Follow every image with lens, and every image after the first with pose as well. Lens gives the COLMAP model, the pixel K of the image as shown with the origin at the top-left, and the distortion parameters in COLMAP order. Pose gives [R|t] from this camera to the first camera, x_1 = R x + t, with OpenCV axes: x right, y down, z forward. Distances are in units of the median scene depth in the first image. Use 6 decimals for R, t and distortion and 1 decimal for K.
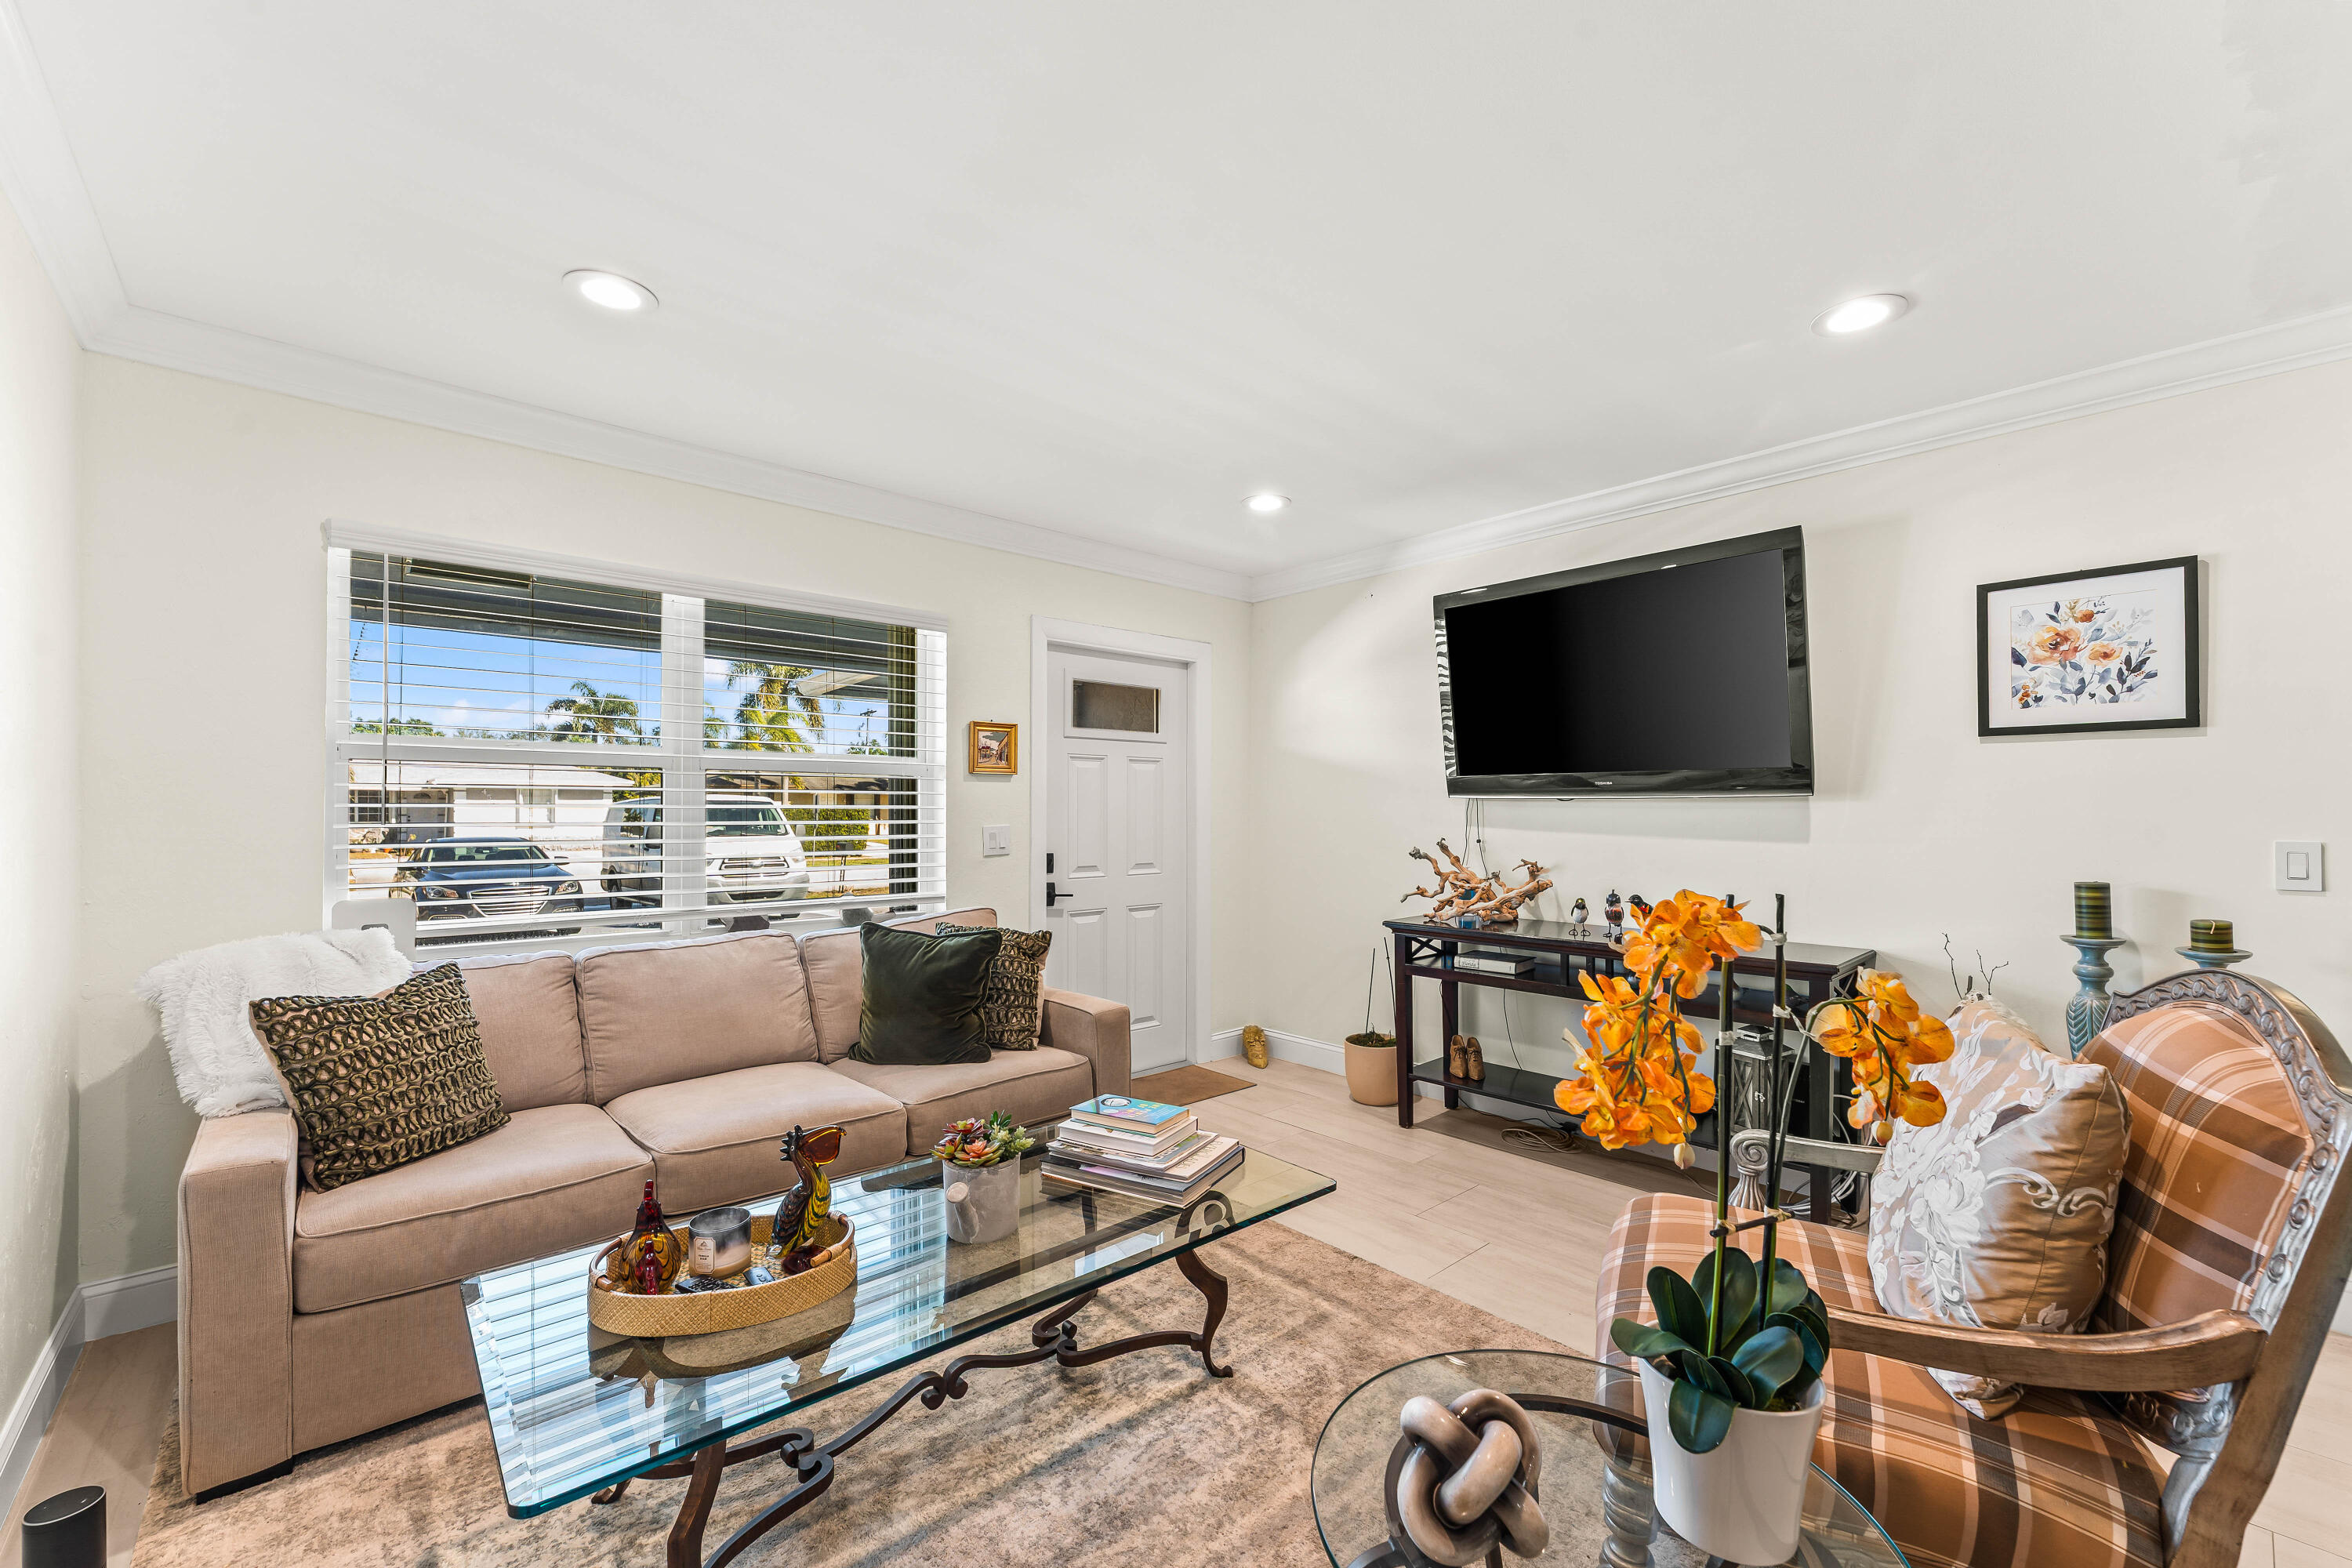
lens RADIAL K [[941.8, 0, 1174.7], [0, 941.8, 810.8], [0, 0, 1]] dist [-0.000706, -0.000010]
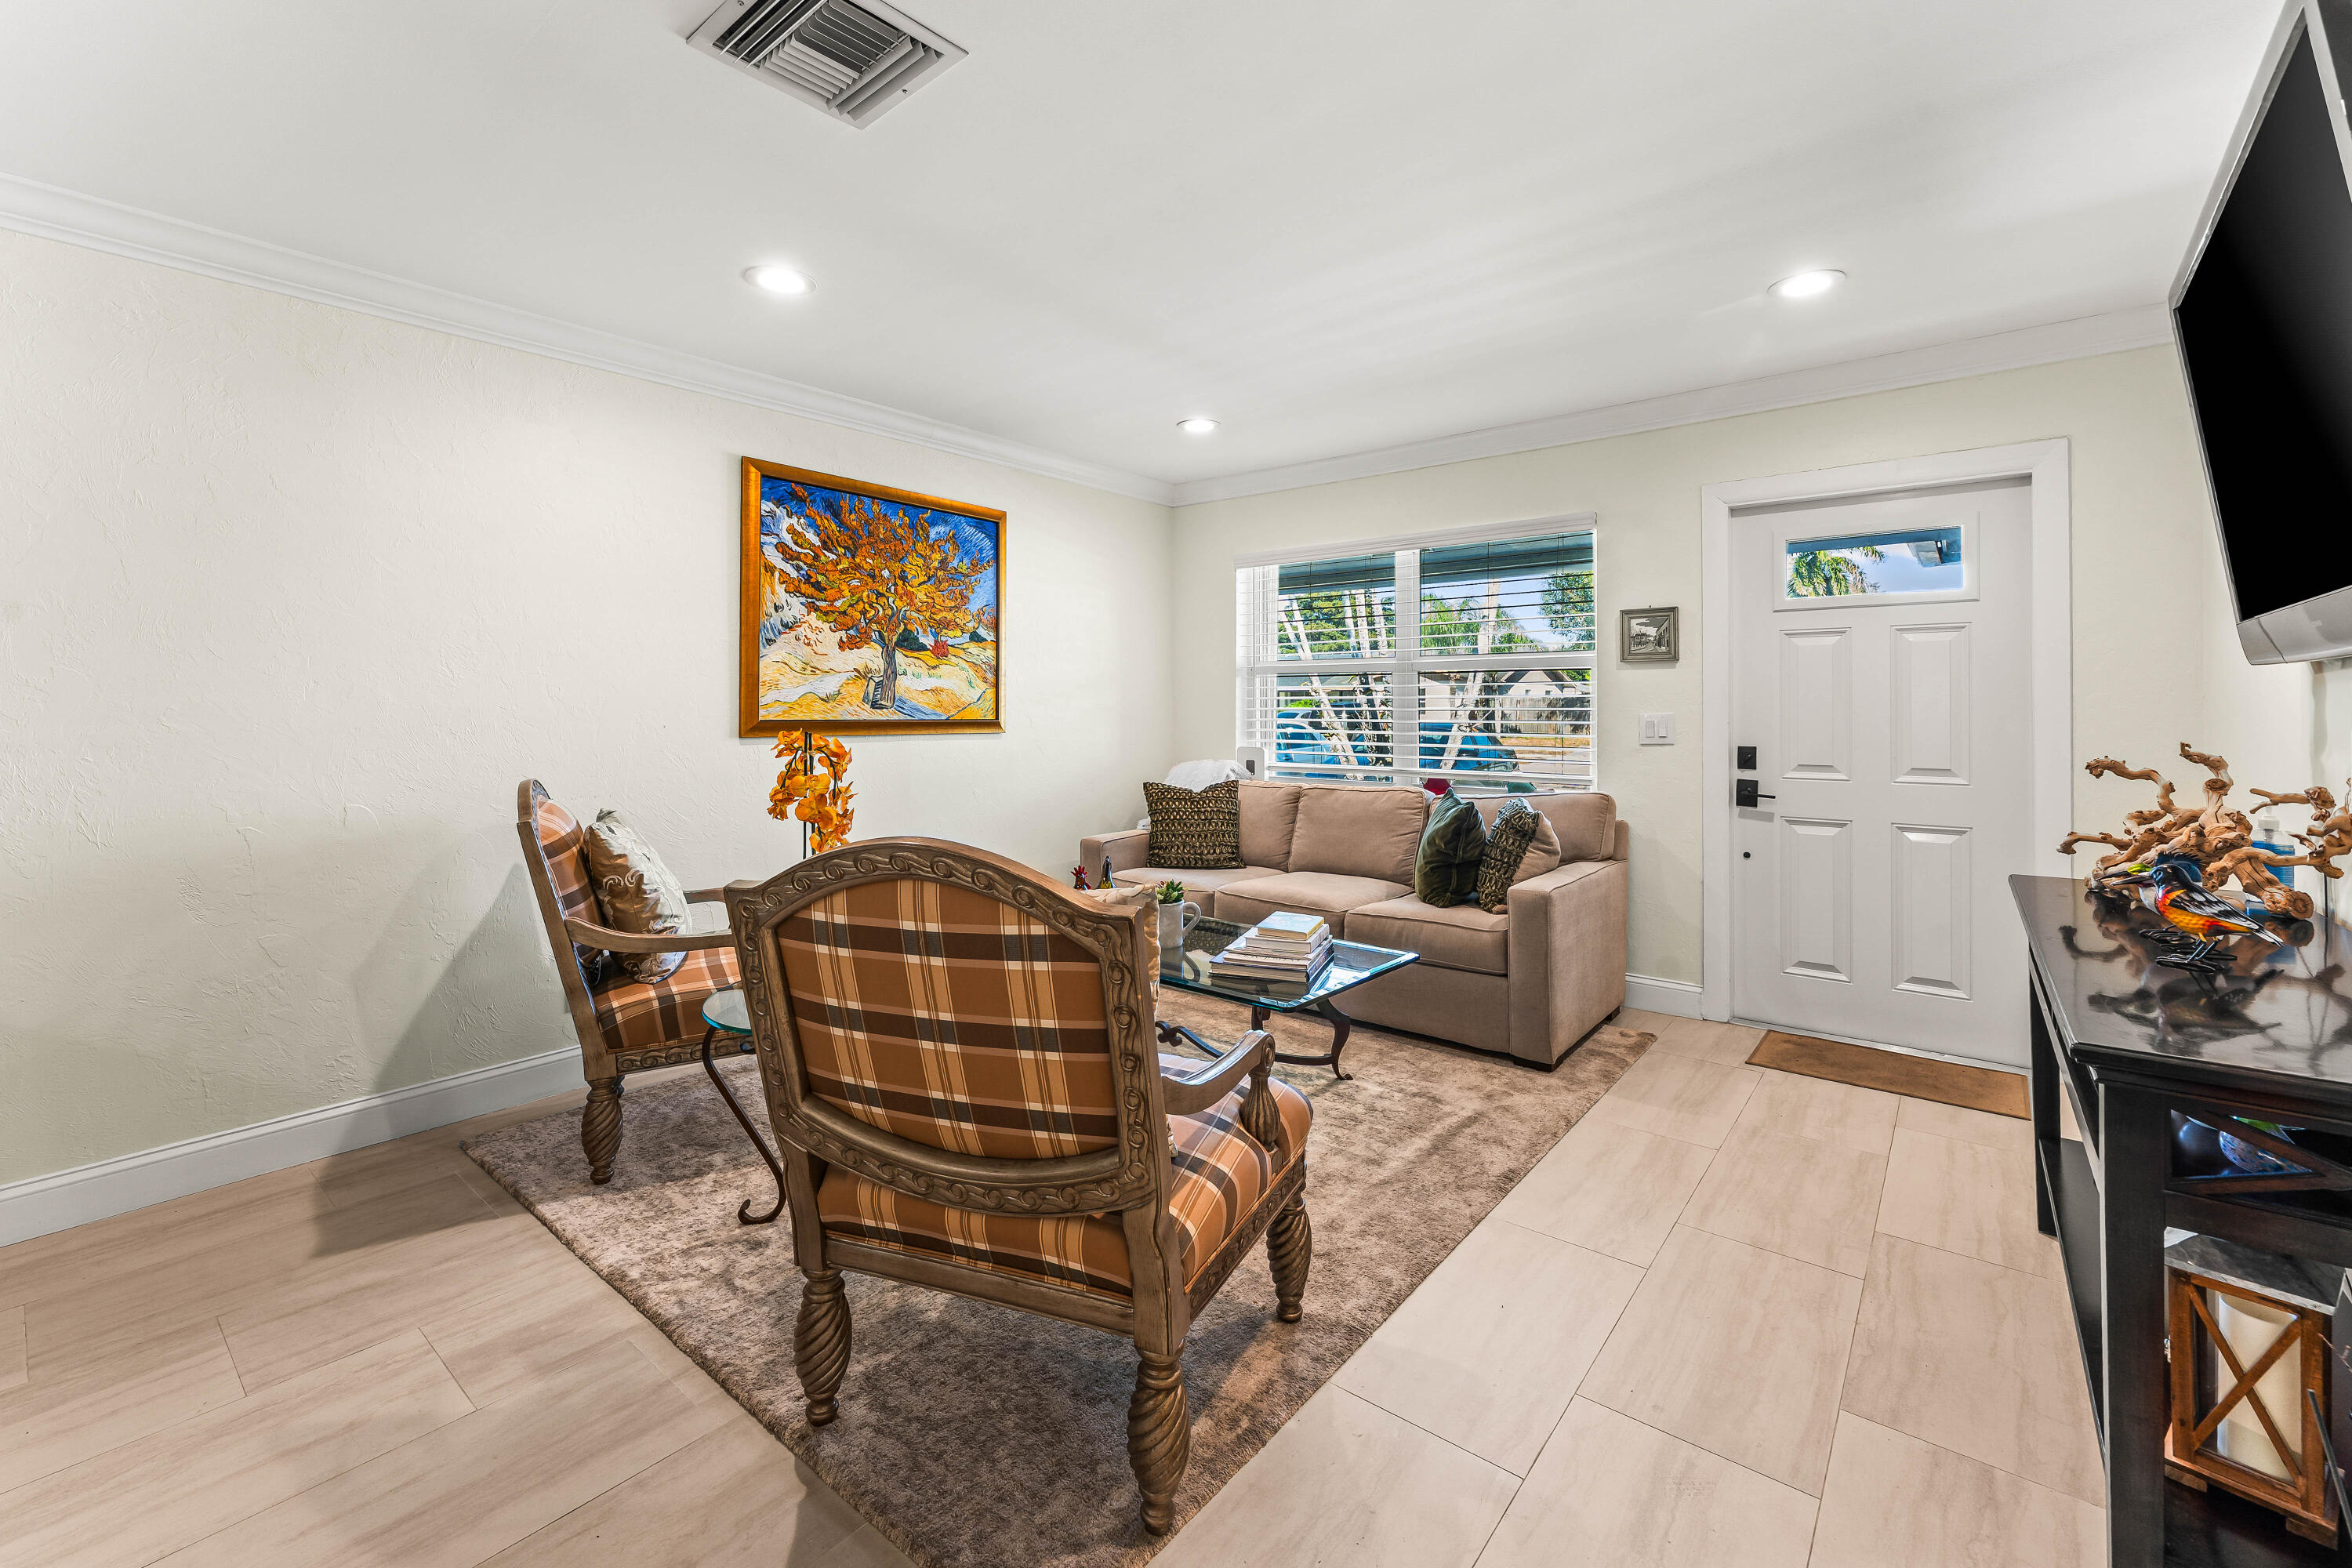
lens RADIAL K [[974.5, 0, 1173.8], [0, 974.5, 706.5], [0, 0, 1]] dist [0.000347, -0.000584]
pose [[0.153255, -0.002413, -0.988184, 0.750944], [0.003942, 0.999991, -0.001831, 0.008047], [0.988179, -0.003615, 0.153263, 0.366833]]
